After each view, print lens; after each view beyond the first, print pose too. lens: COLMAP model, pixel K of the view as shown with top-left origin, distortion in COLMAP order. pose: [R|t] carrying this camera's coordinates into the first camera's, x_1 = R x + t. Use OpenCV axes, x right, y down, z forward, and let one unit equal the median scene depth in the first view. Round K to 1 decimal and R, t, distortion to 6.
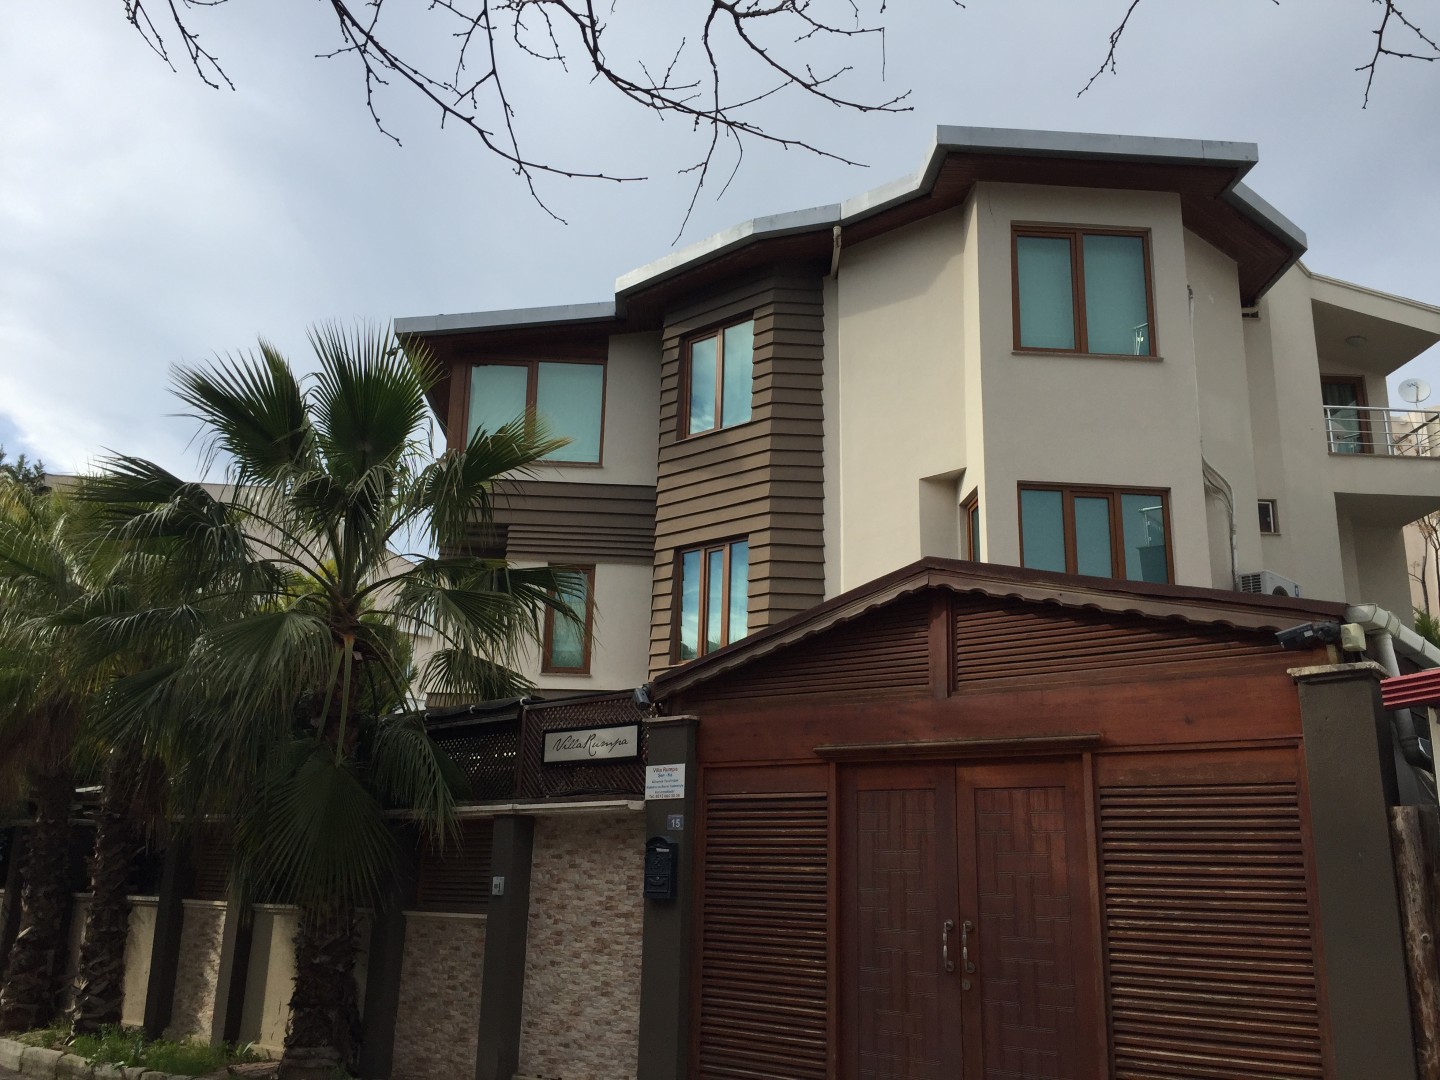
lens RADIAL K [[1248.2, 0, 729.4], [0, 1248.2, 554.3], [0, 0, 1]] dist [0.085839, -0.130388]
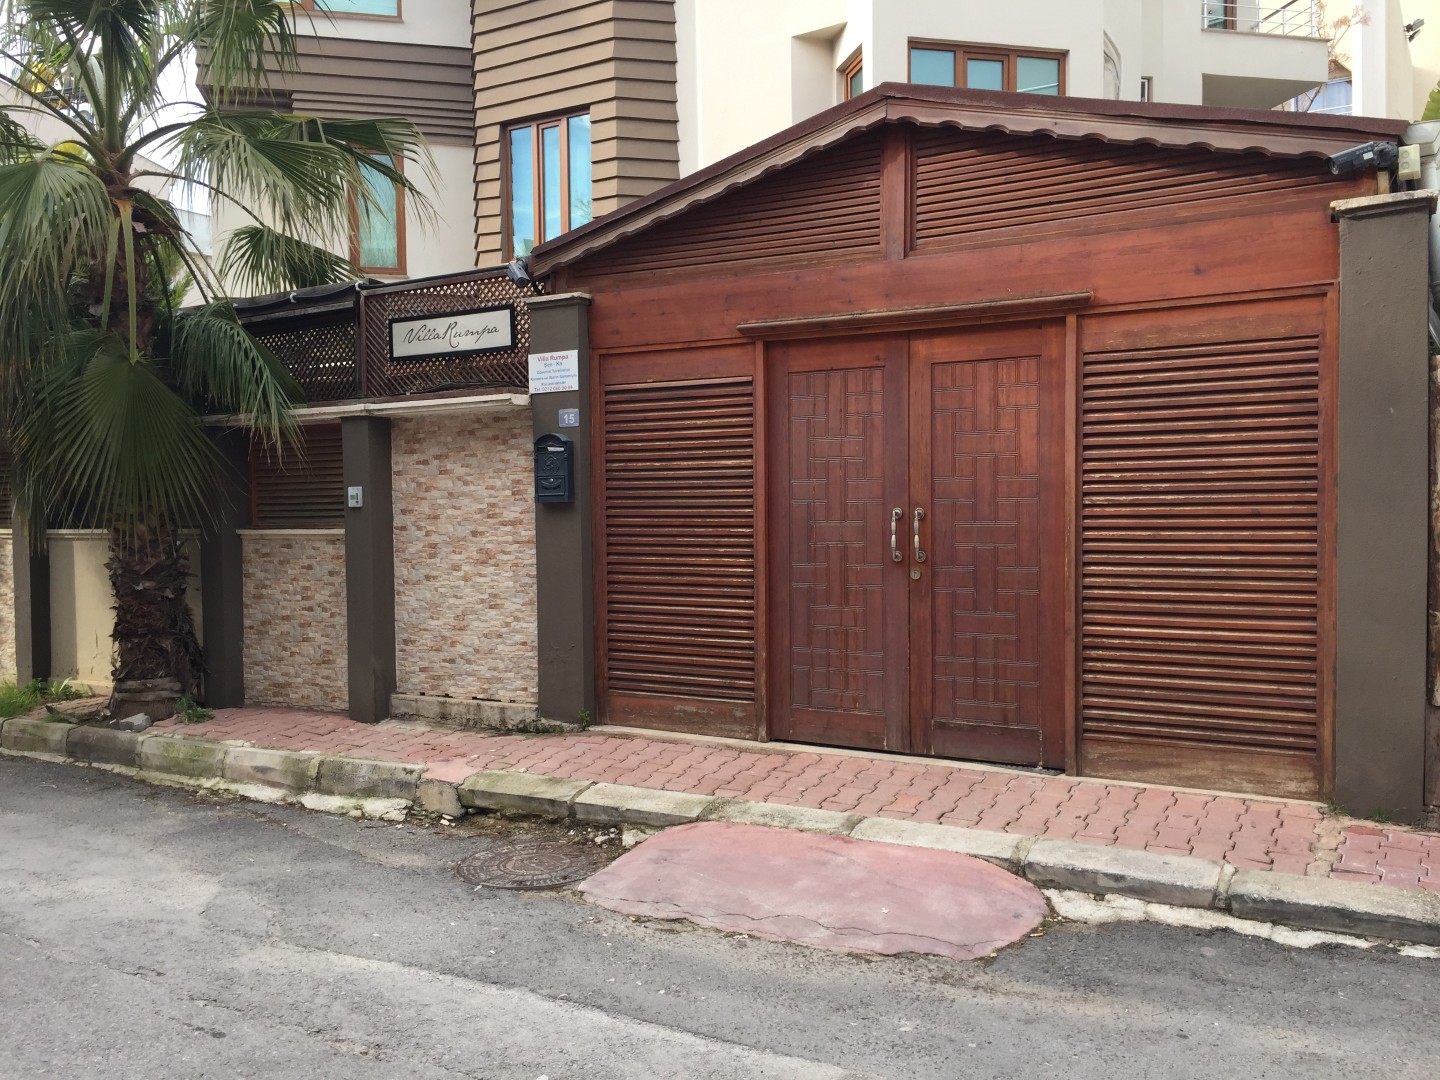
lens RADIAL K [[1241.9, 0, 743.4], [0, 1241.9, 551.5], [0, 0, 1]] dist [0.077418, -0.104110]
pose [[0.984371, -0.041881, 0.171053, -0.069870], [-0.009183, 0.957781, 0.287353, 0.049830], [-0.175866, -0.284433, 0.942427, 0.129379]]
